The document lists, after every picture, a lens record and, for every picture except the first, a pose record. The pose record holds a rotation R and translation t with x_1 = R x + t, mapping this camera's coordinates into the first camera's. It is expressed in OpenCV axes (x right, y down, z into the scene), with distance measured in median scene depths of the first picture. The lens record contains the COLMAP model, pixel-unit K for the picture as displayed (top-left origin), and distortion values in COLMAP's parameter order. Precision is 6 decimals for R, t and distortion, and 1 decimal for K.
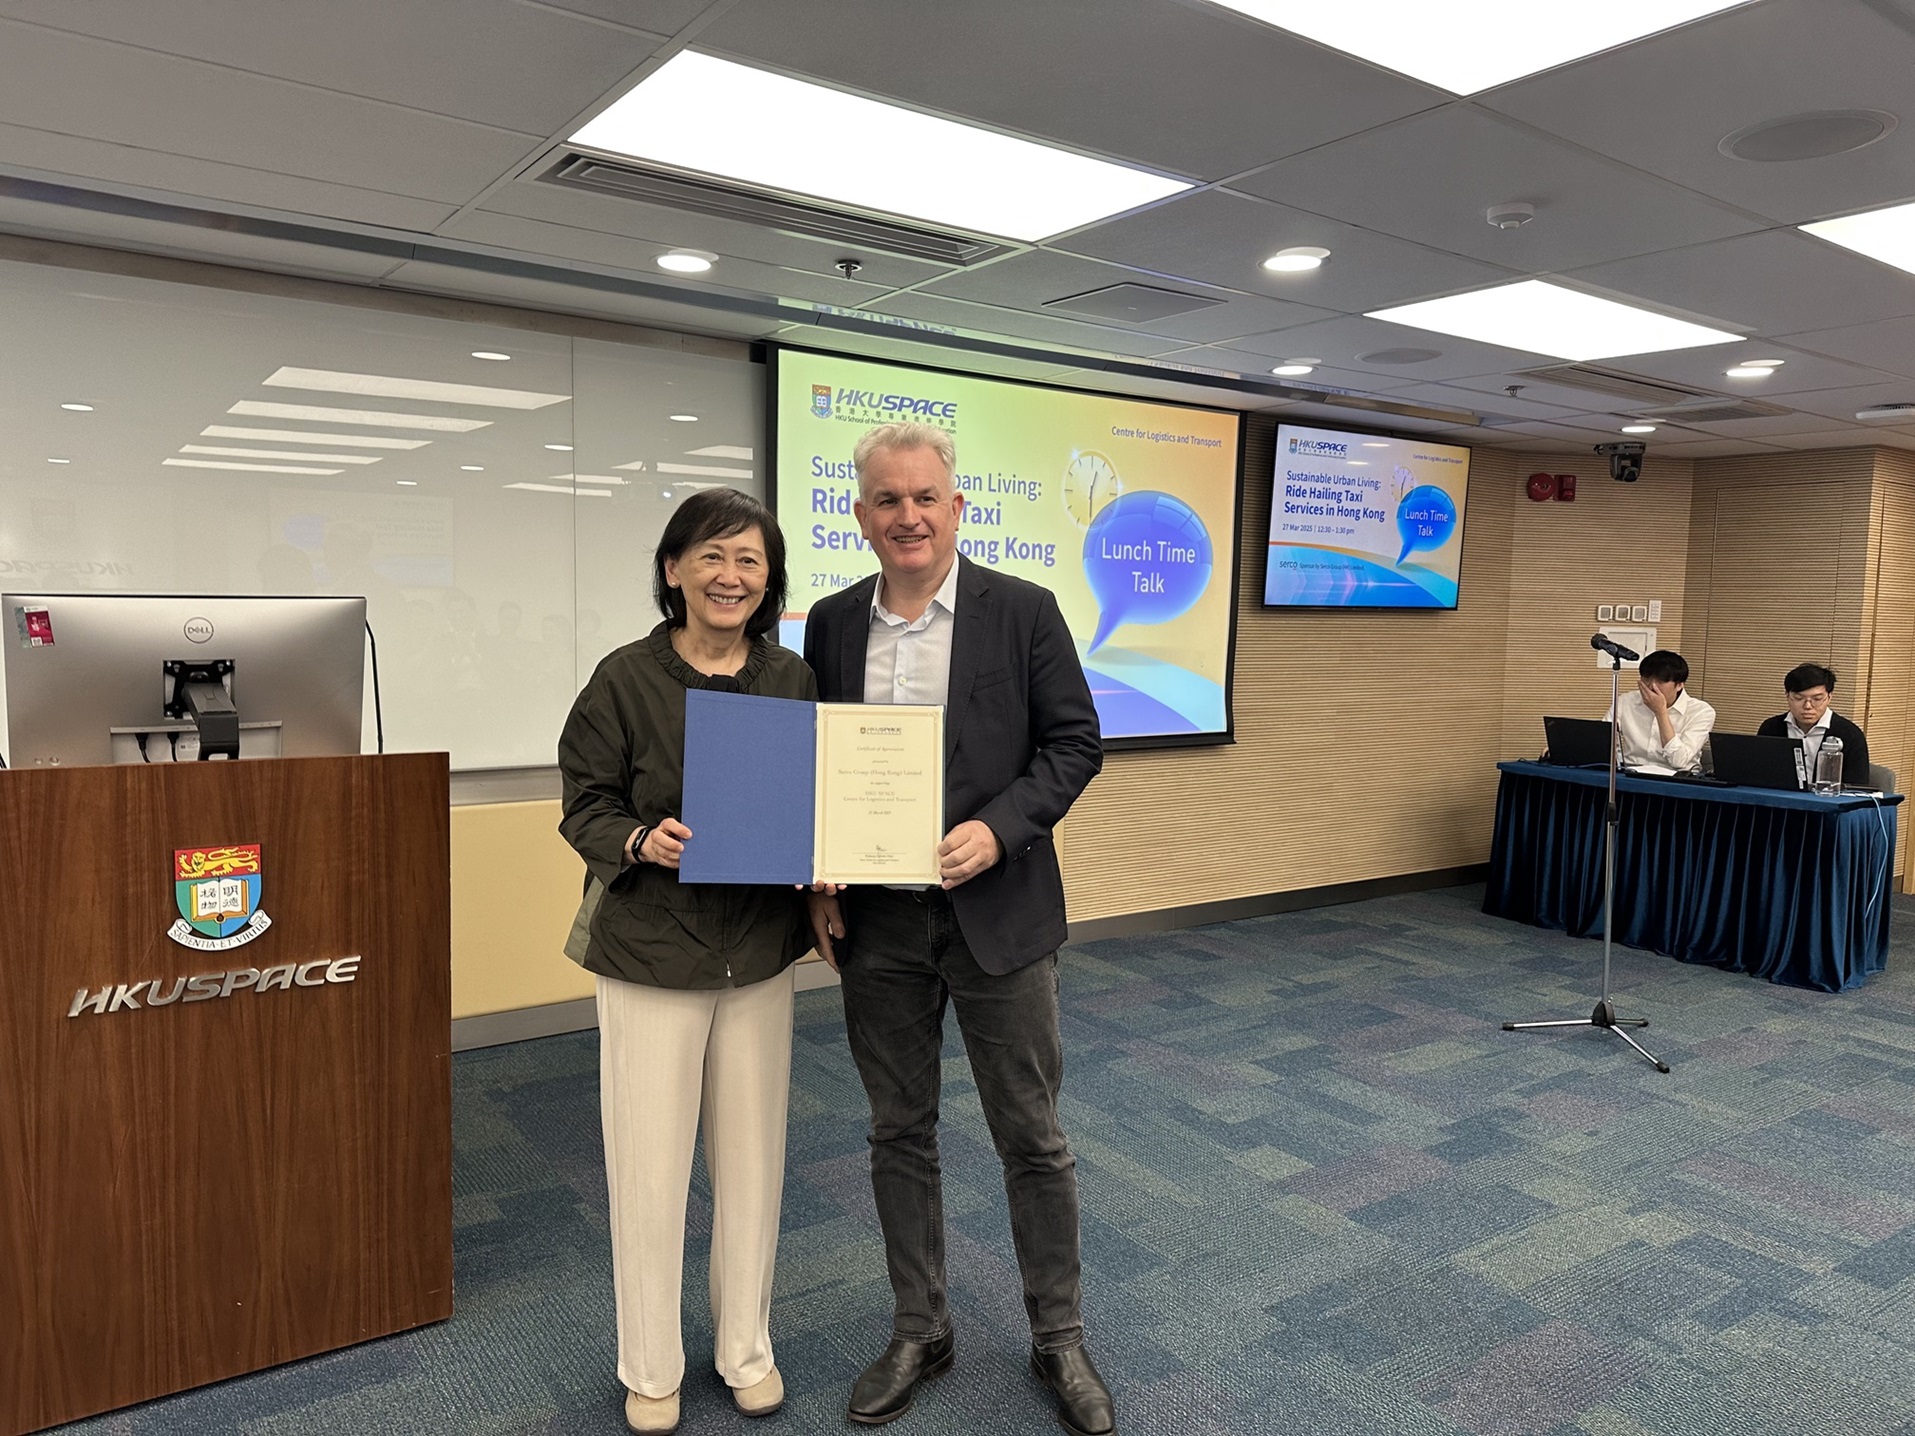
lens RADIAL K [[1312.4, 0, 975.9], [0, 1312.4, 756.1], [0, 0, 1]] dist [0.031229, -0.052246]
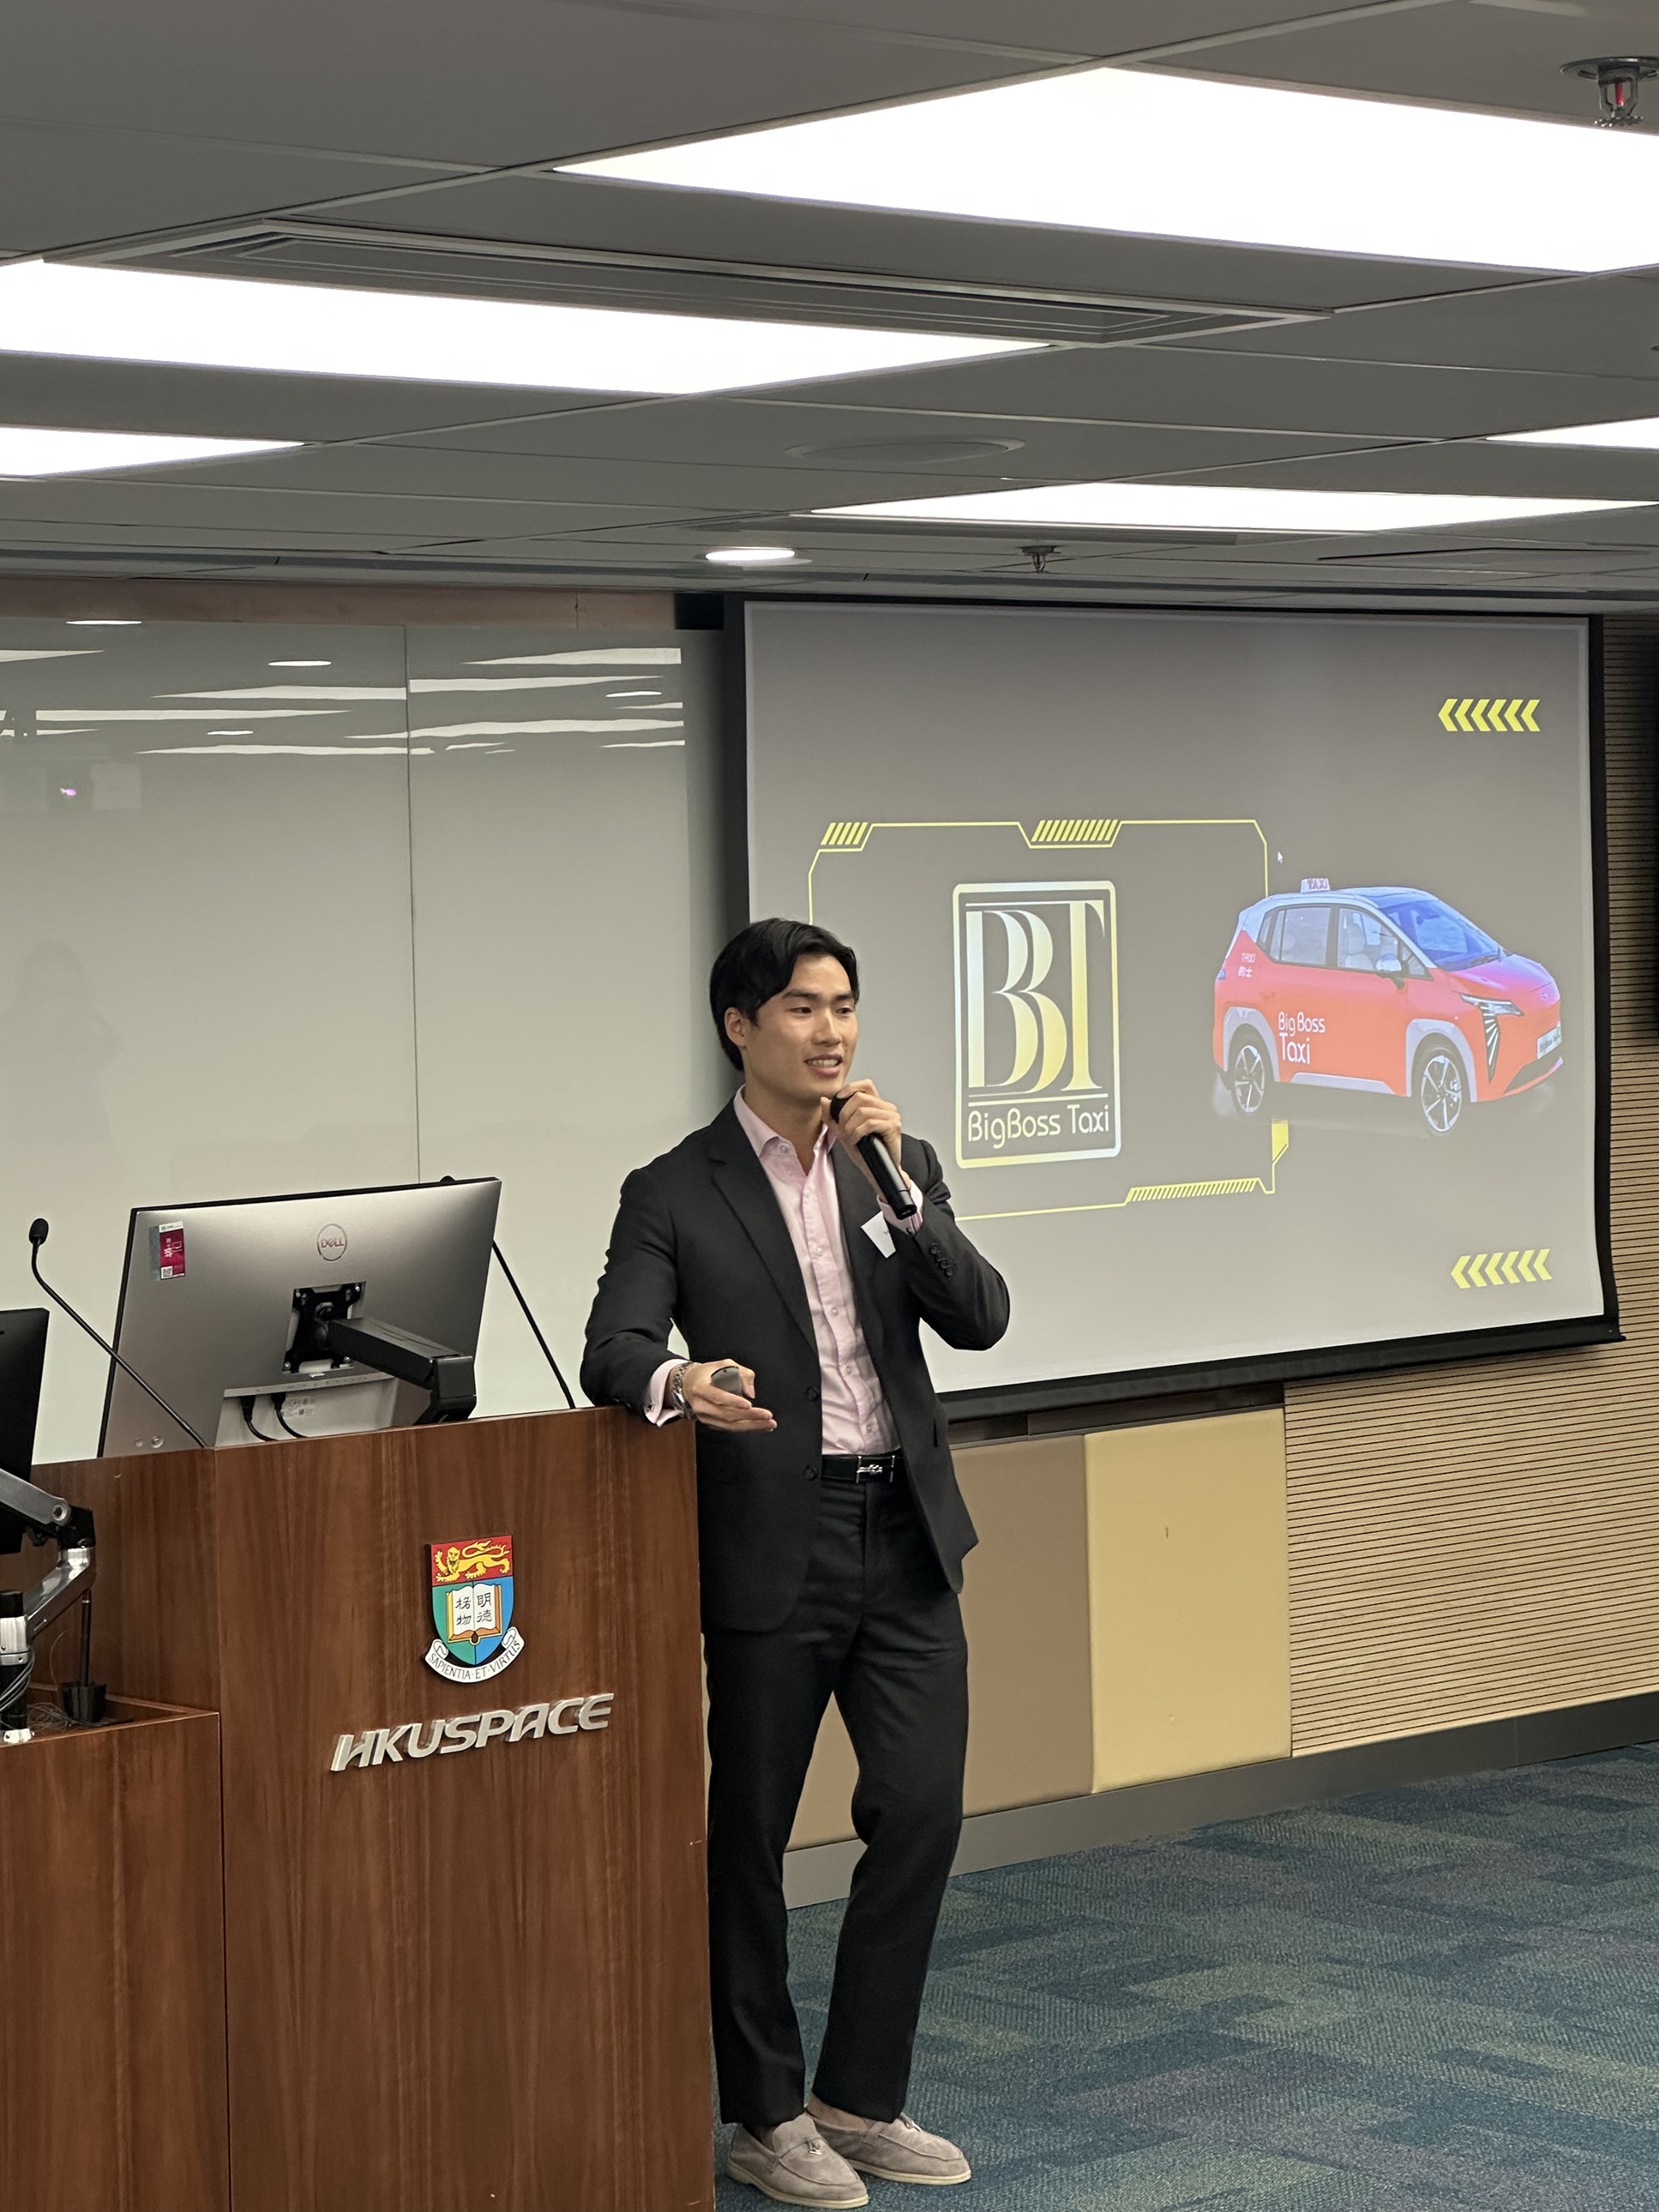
lens RADIAL K [[5307.2, 0, 826.3], [0, 5307.2, 1097.8], [0, 0, 1]] dist [0.018614, 0.000000]
pose [[0.991543, -0.054211, 0.117914, -0.487270], [0.062635, 0.995652, -0.068946, 0.027643], [-0.113664, 0.075749, 0.990627, -1.333936]]
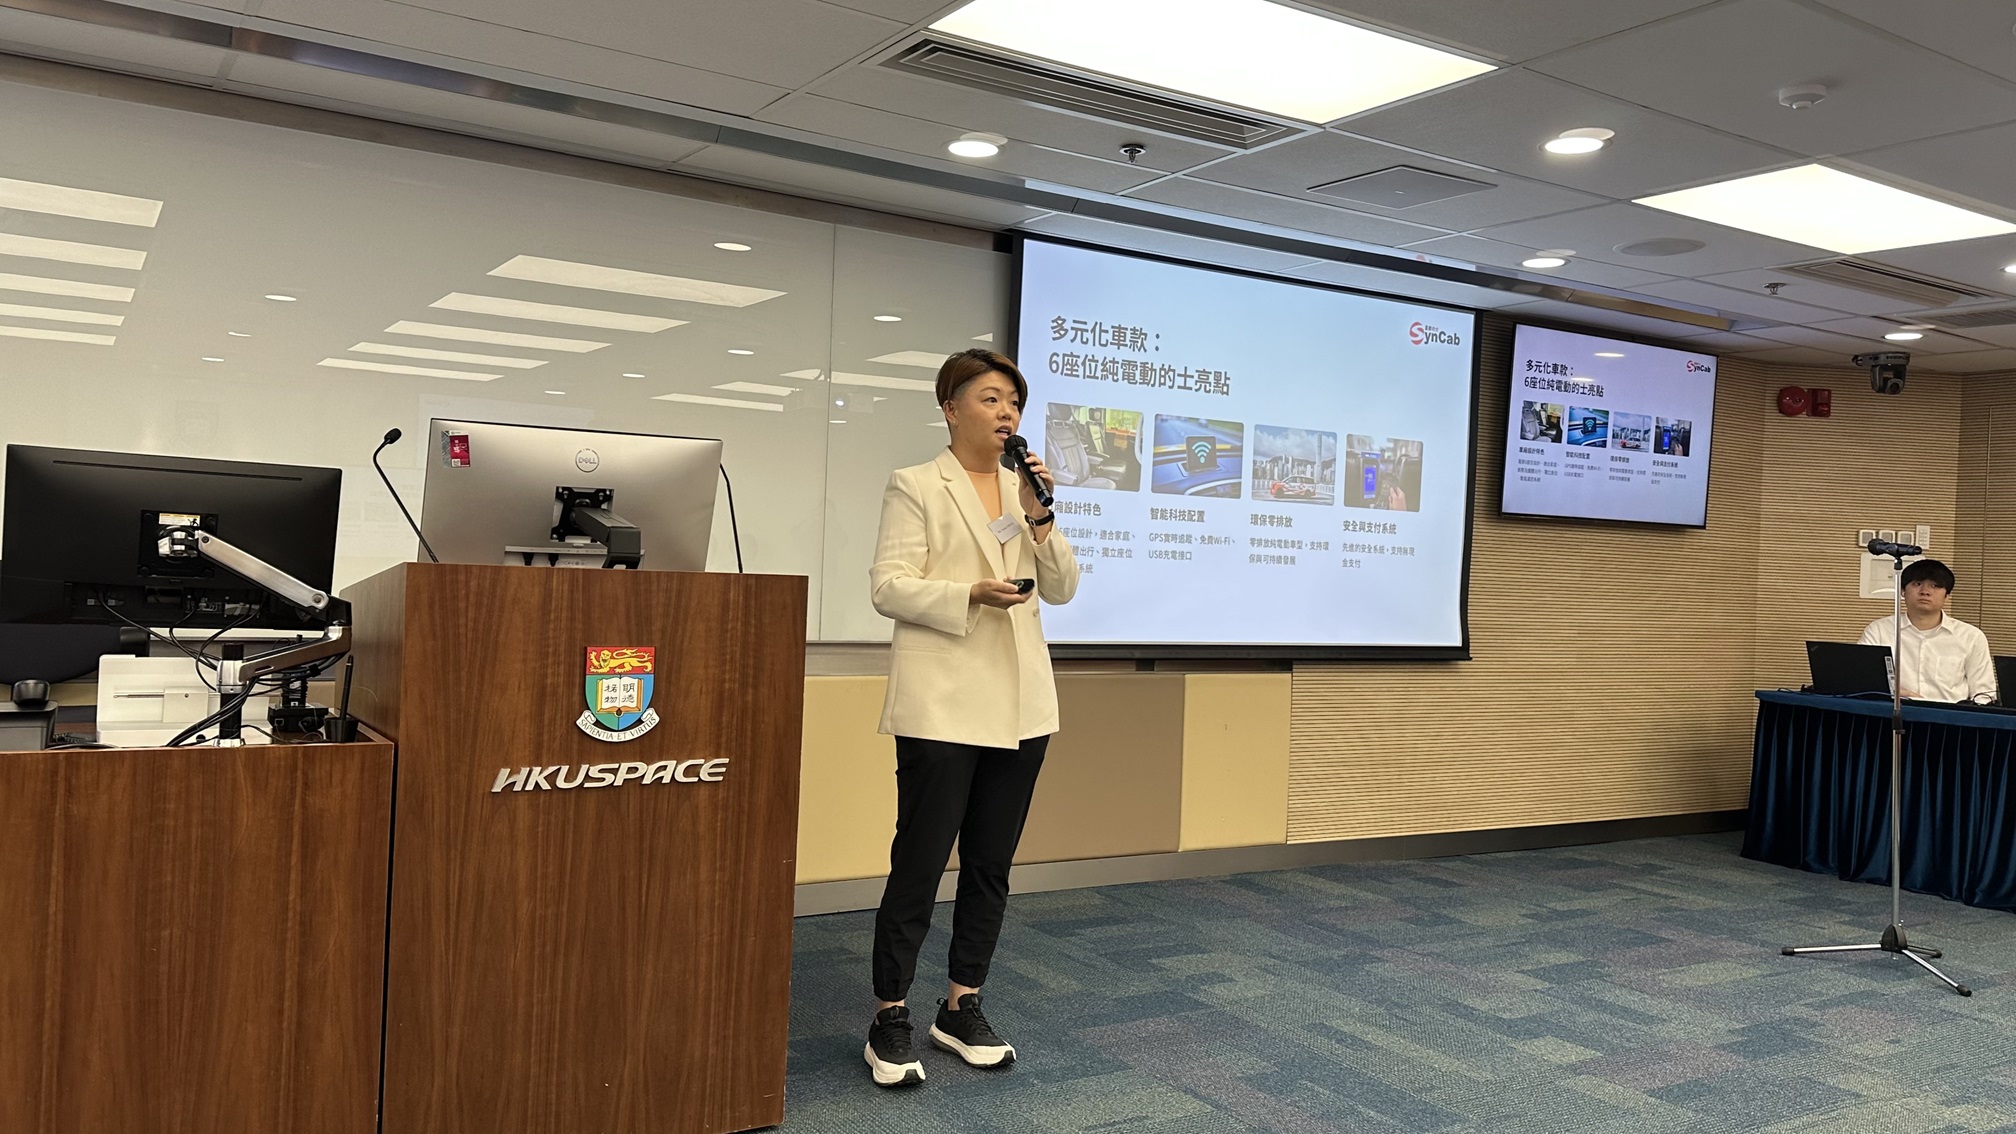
lens RADIAL K [[1514.2, 0, 1007.1], [0, 1514.2, 605.3], [0, 0, 1]] dist [0.030478, -0.050928]
pose [[0.998330, 0.017550, -0.055045, -0.126826], [-0.022401, 0.995799, -0.088788, 0.095307], [0.053255, 0.089873, 0.994528, -0.164364]]
